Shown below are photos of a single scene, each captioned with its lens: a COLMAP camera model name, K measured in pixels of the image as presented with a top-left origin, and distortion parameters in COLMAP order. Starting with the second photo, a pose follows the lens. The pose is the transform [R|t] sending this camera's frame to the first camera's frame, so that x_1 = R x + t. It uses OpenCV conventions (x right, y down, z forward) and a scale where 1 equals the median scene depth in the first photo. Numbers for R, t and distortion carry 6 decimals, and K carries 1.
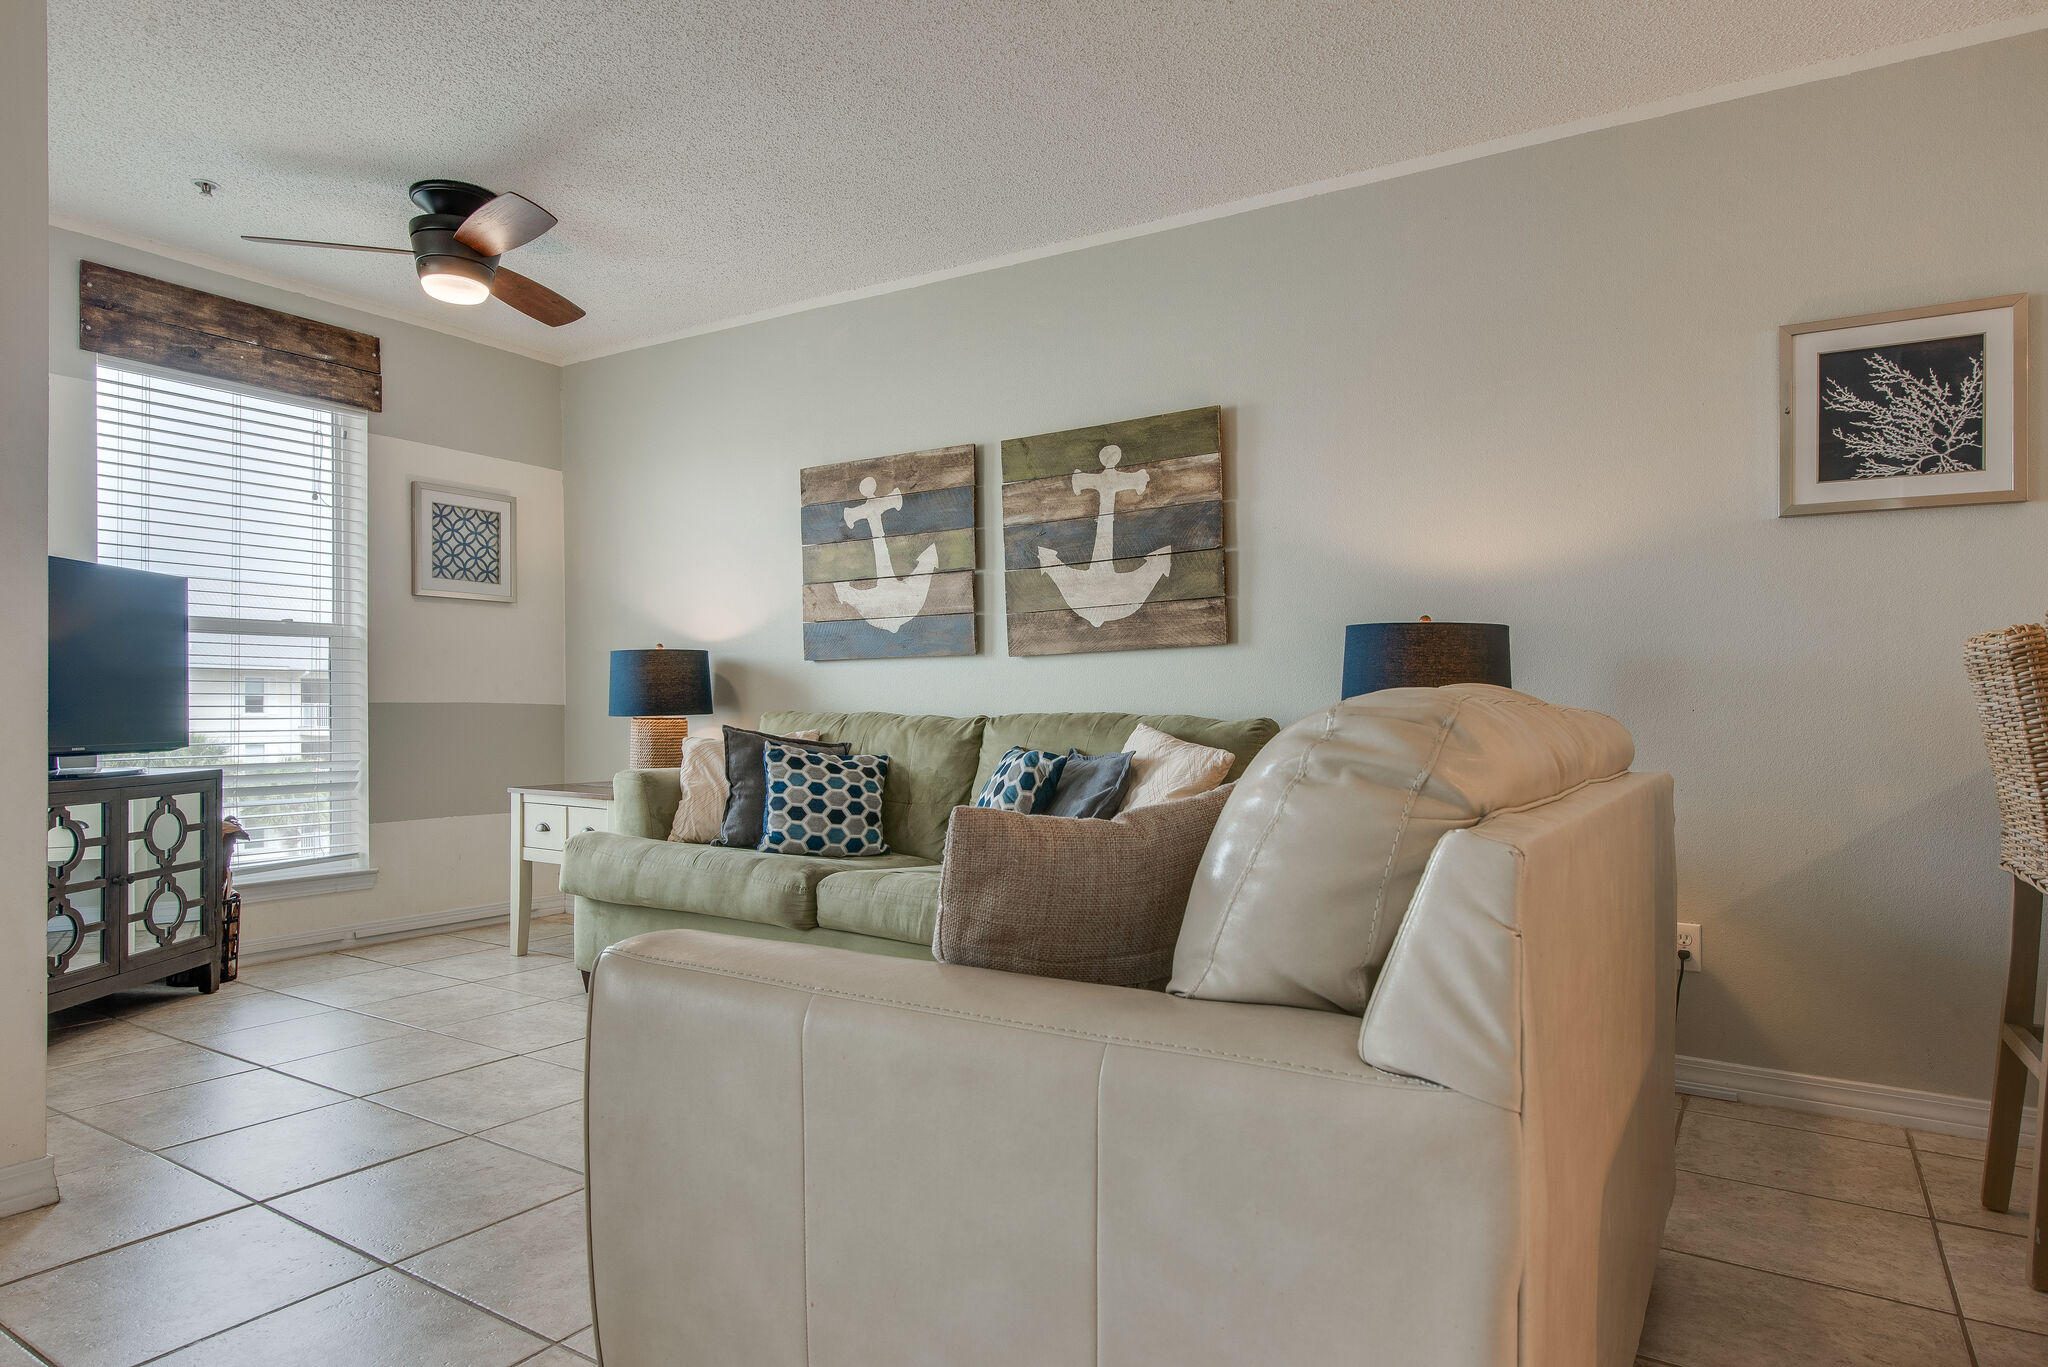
lens RADIAL K [[1199.6, 0, 988.6], [0, 1199.6, 707.9], [0, 0, 1]] dist [0.004923, -0.006199]
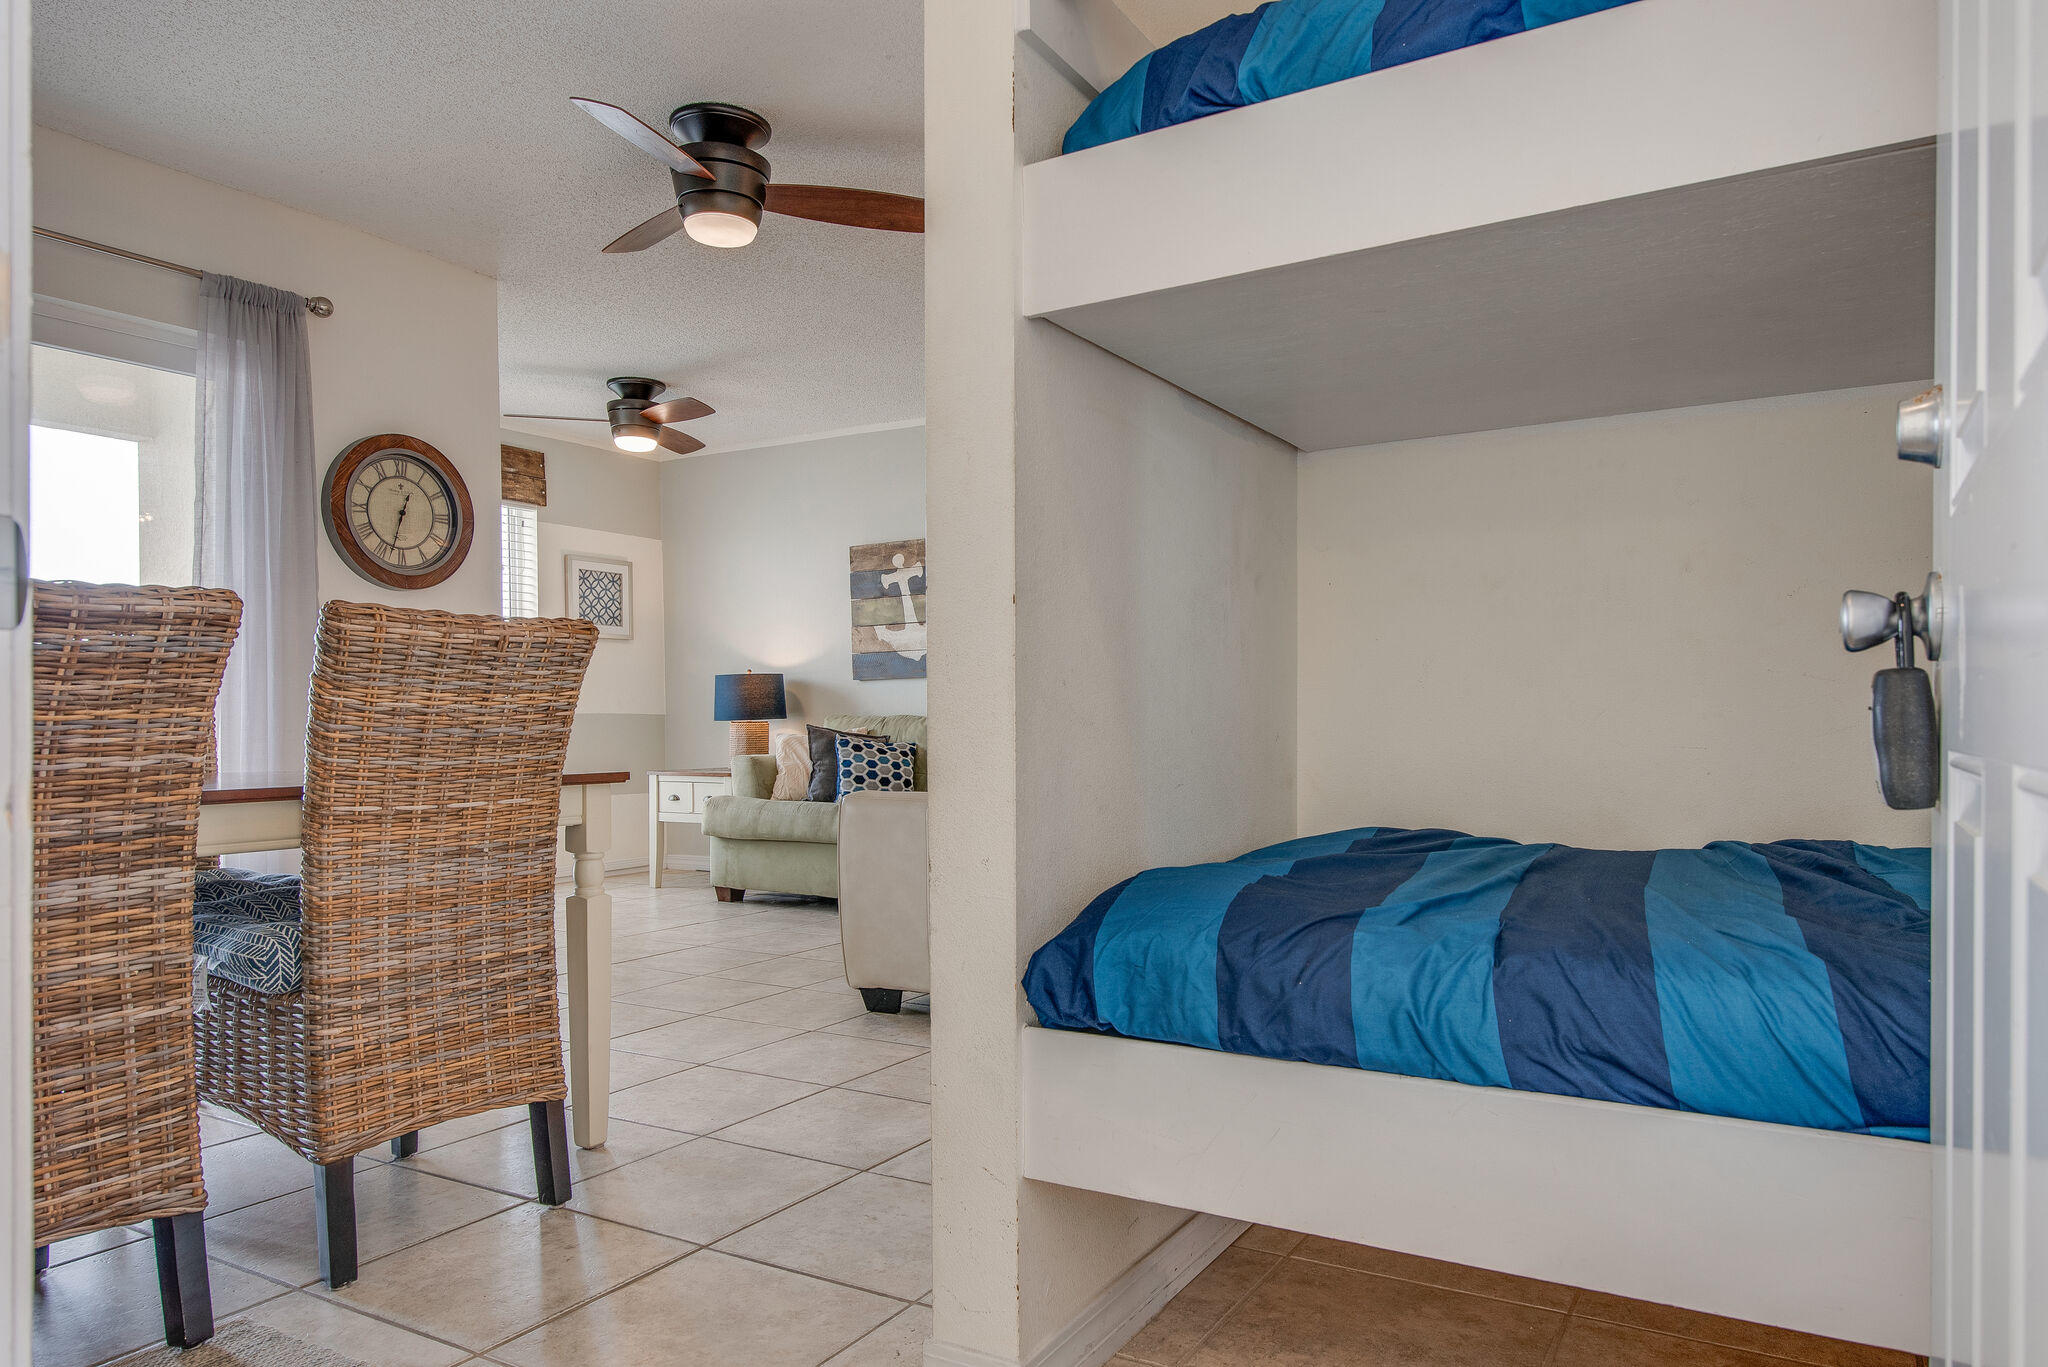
lens RADIAL K [[1302.8, 0, 1048.9], [0, 1302.8, 721.8], [0, 0, 1]] dist [0.008563, -0.037832]
pose [[0.998378, -0.012789, 0.055471, -0.008494], [0.012748, 0.999918, 0.001096, 0.013869], [-0.055481, -0.000387, 0.998460, -0.666446]]
